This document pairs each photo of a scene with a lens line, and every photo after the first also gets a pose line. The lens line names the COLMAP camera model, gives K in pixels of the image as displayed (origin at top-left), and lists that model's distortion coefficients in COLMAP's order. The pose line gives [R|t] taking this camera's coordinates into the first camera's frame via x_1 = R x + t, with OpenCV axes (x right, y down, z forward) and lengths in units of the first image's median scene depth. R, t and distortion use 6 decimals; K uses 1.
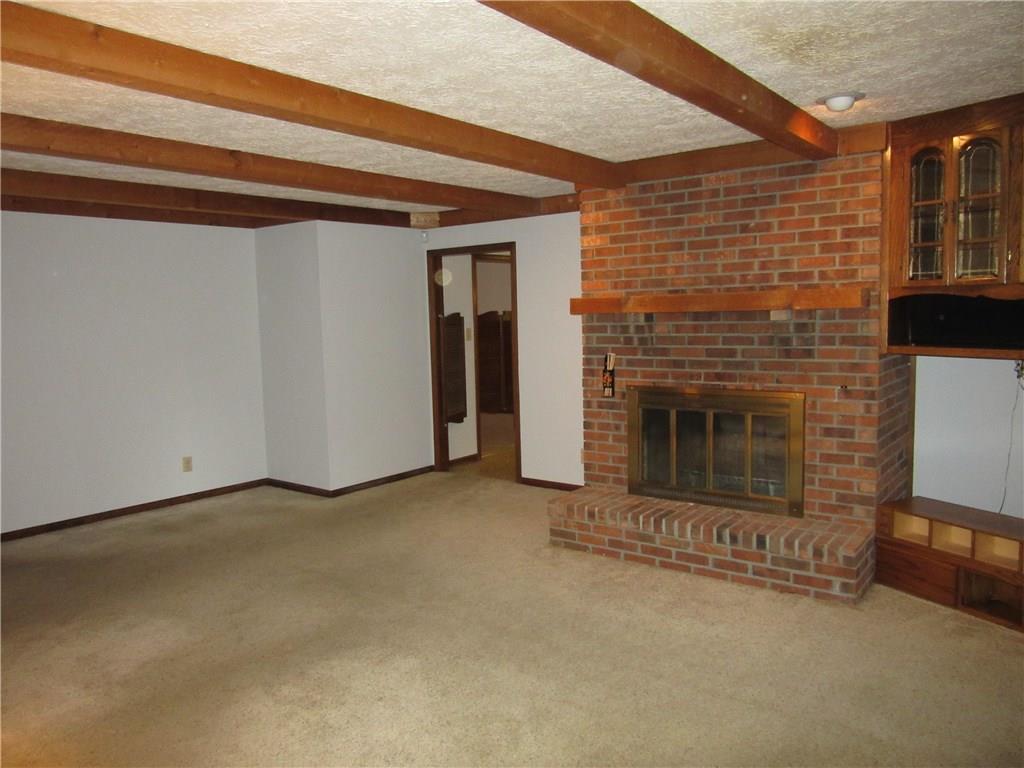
lens RADIAL K [[762.5, 0, 508.6], [0, 762.5, 381.0], [0, 0, 1]] dist [-0.031580, 0.010017]
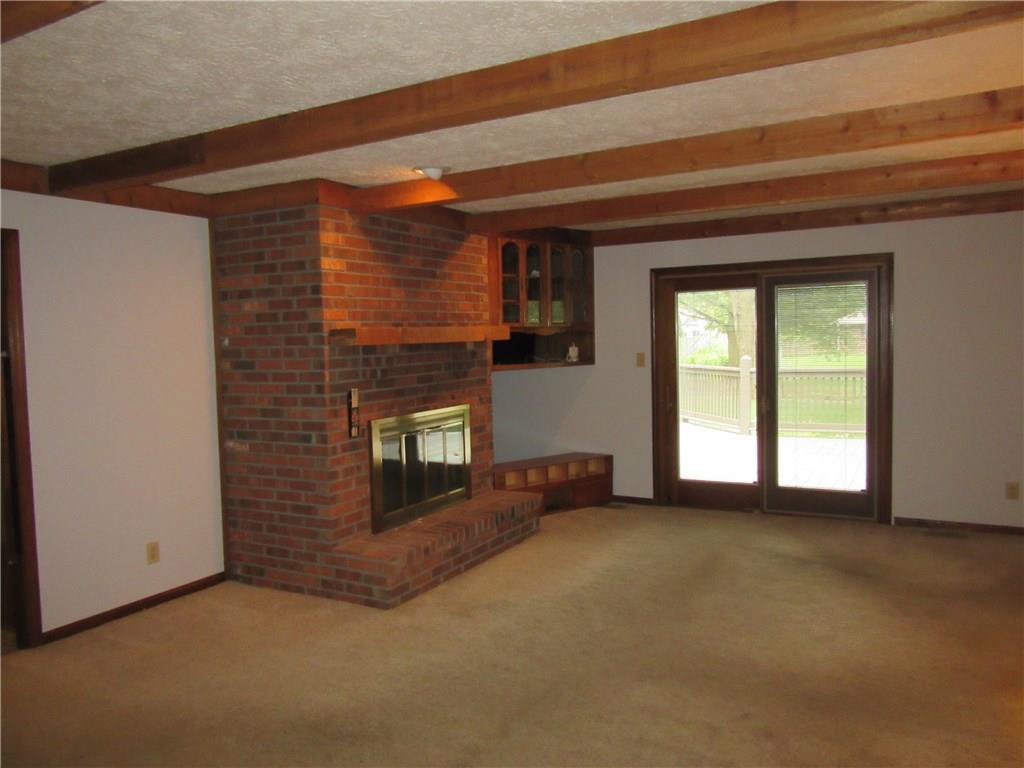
lens RADIAL K [[762.5, 0, 509.2], [0, 762.5, 386.7], [0, 0, 1]] dist [-0.031580, 0.010017]
pose [[-0.141812, -0.025709, 0.989560, -0.840043], [0.135550, 0.989742, 0.045139, -0.057622], [-0.980569, 0.140536, -0.136872, 0.985358]]
